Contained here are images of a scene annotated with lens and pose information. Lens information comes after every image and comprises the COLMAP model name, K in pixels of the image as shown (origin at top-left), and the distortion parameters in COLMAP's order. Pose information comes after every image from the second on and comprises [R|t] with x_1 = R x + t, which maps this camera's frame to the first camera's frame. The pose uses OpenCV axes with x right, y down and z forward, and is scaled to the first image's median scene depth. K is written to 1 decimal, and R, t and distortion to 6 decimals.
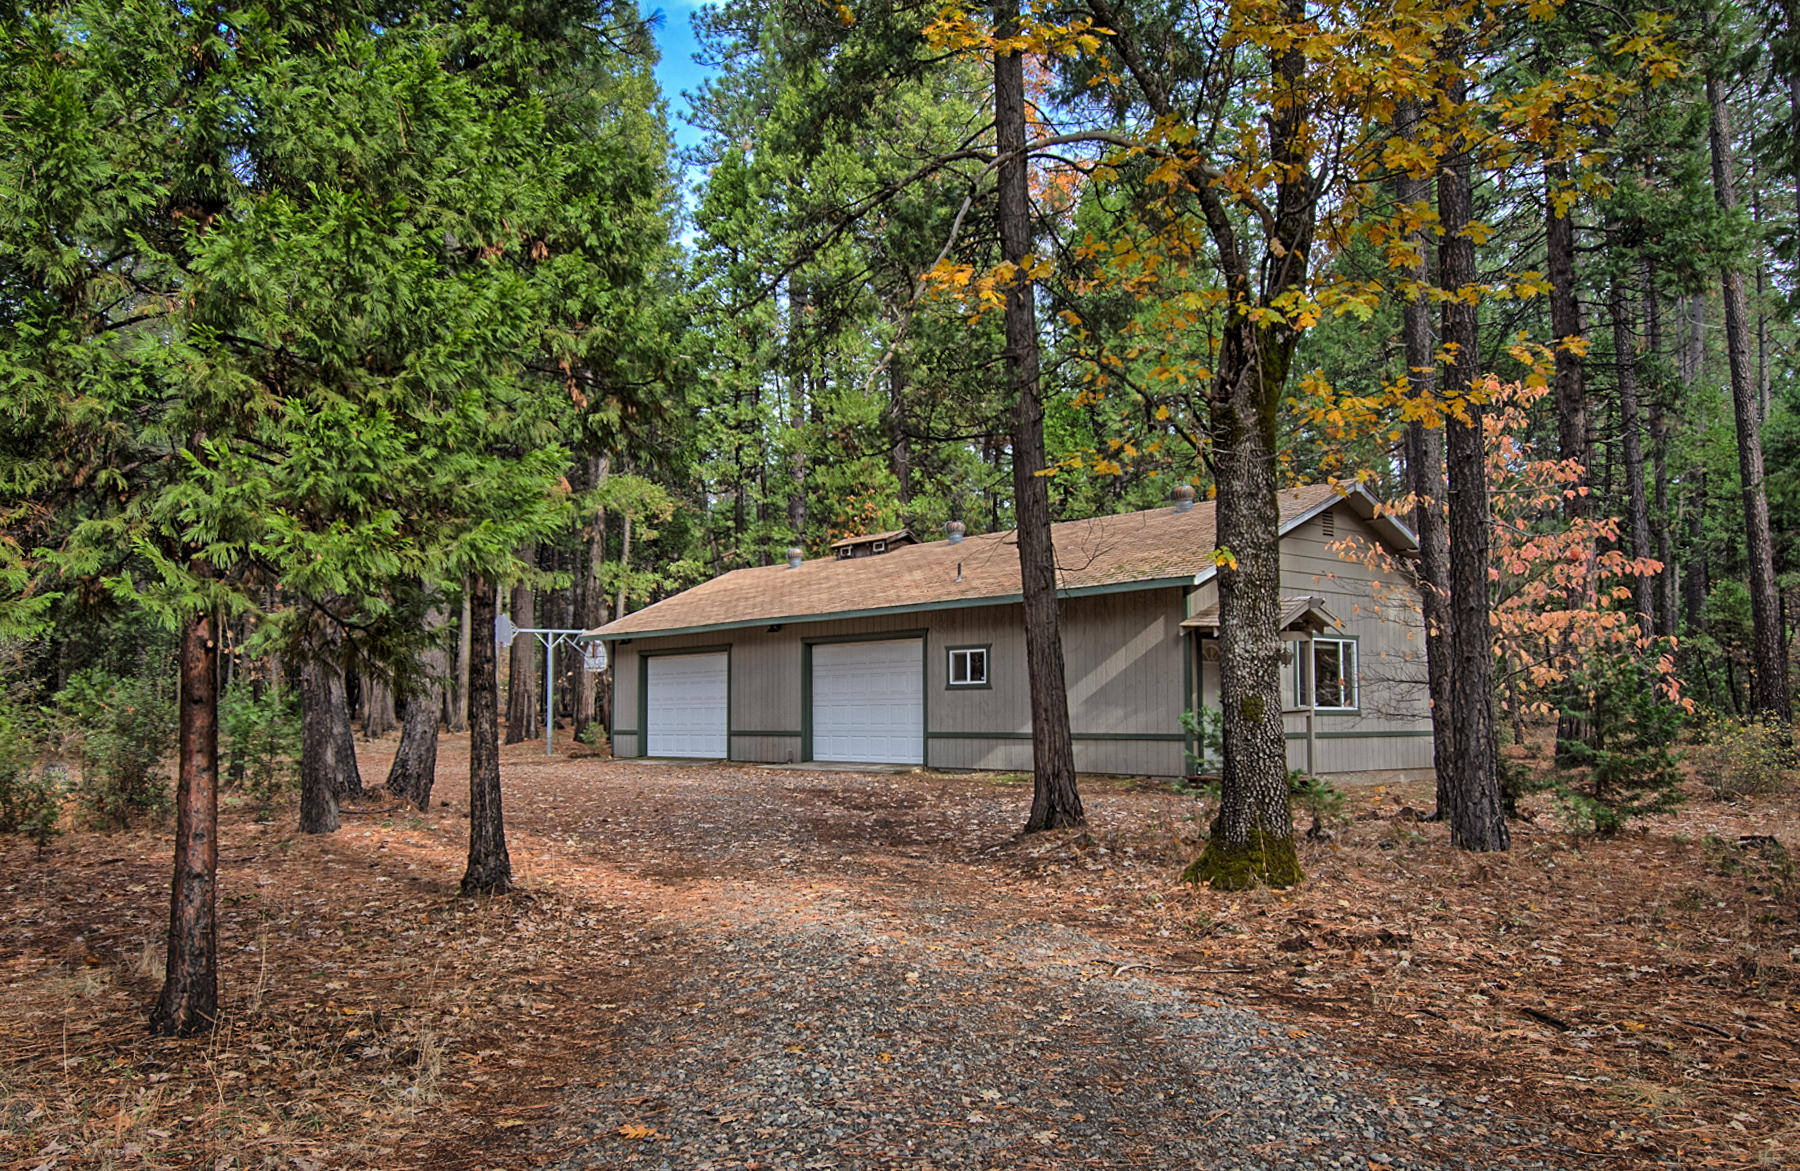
lens RADIAL K [[1480.9, 0, 900.0], [0, 1480.9, 585.5], [0, 0, 1]] dist [0.003514, 0.000232]
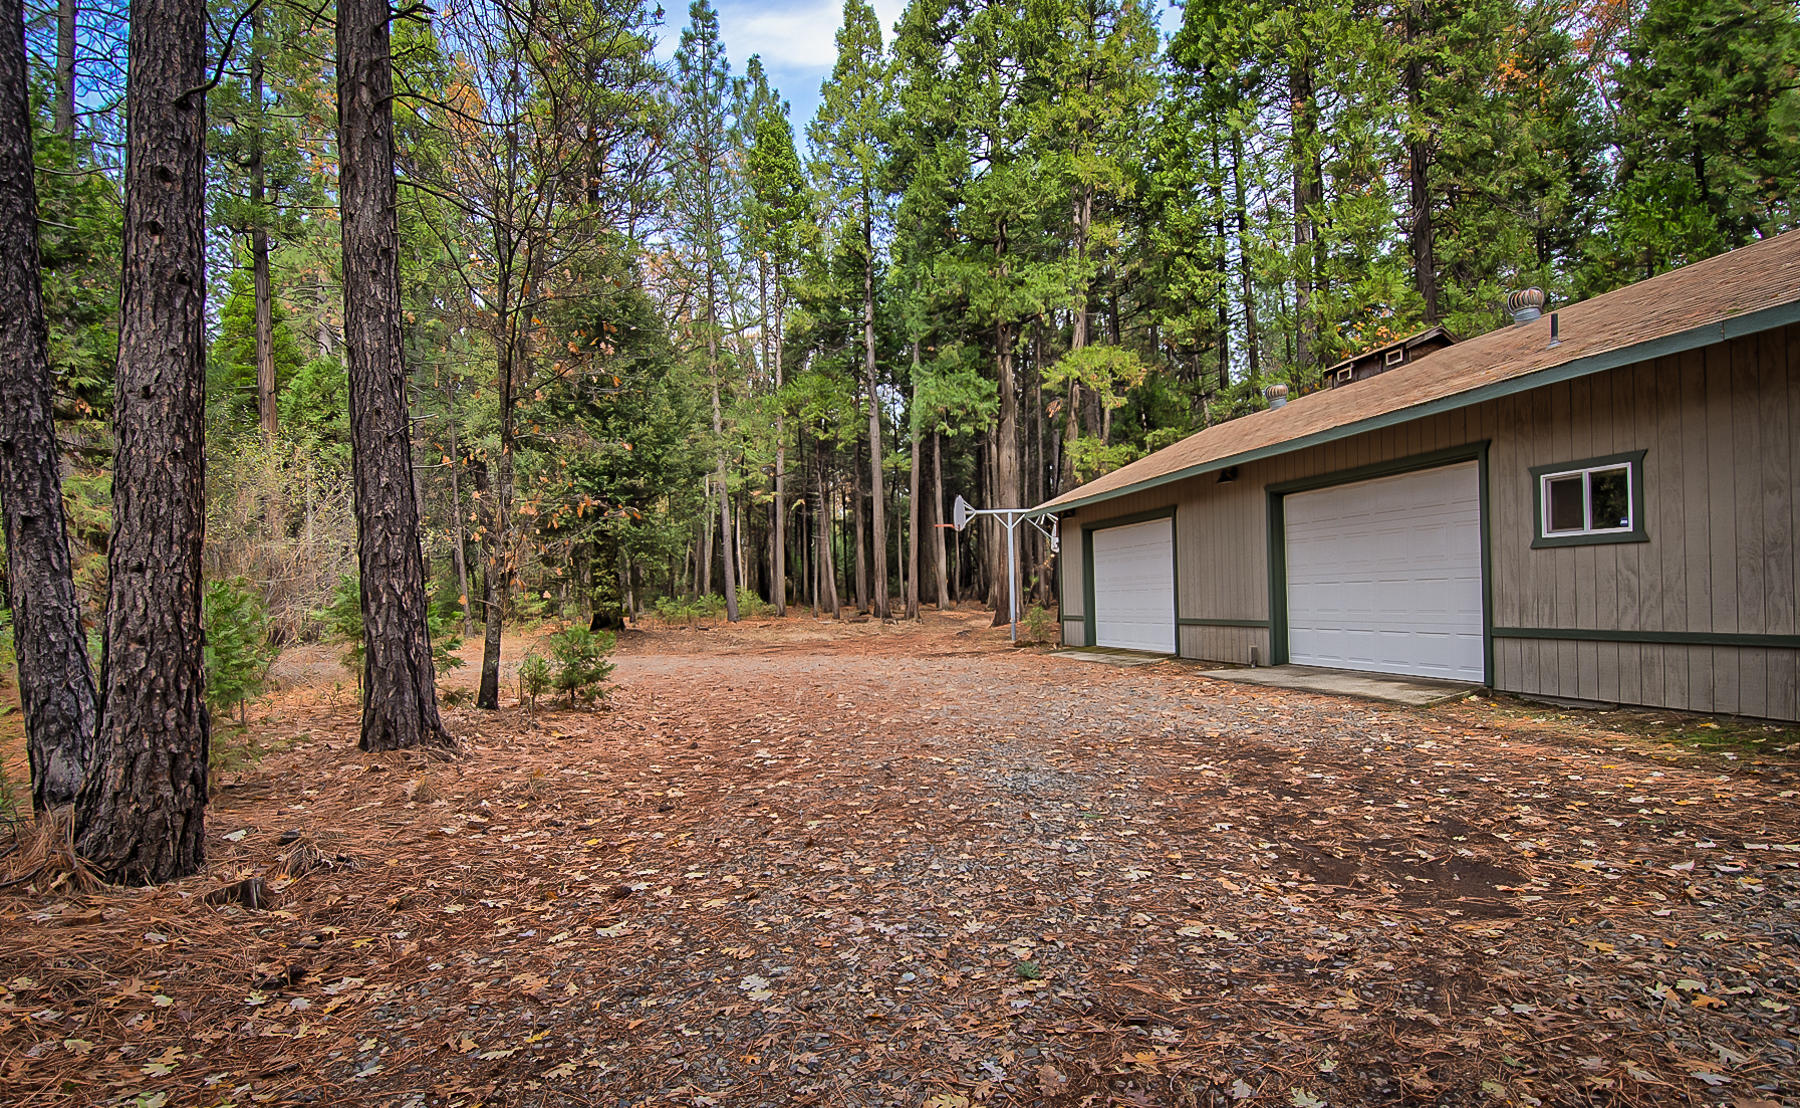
lens RADIAL K [[929.4, 0, 902.5], [0, 929.4, 604.1], [0, 0, 1]] dist [-0.000523, -0.000437]
pose [[0.869178, -0.014957, -0.494273, -0.001057], [0.065624, 0.994191, 0.085314, 0.041526], [0.490126, -0.106590, 0.865110, 0.530255]]
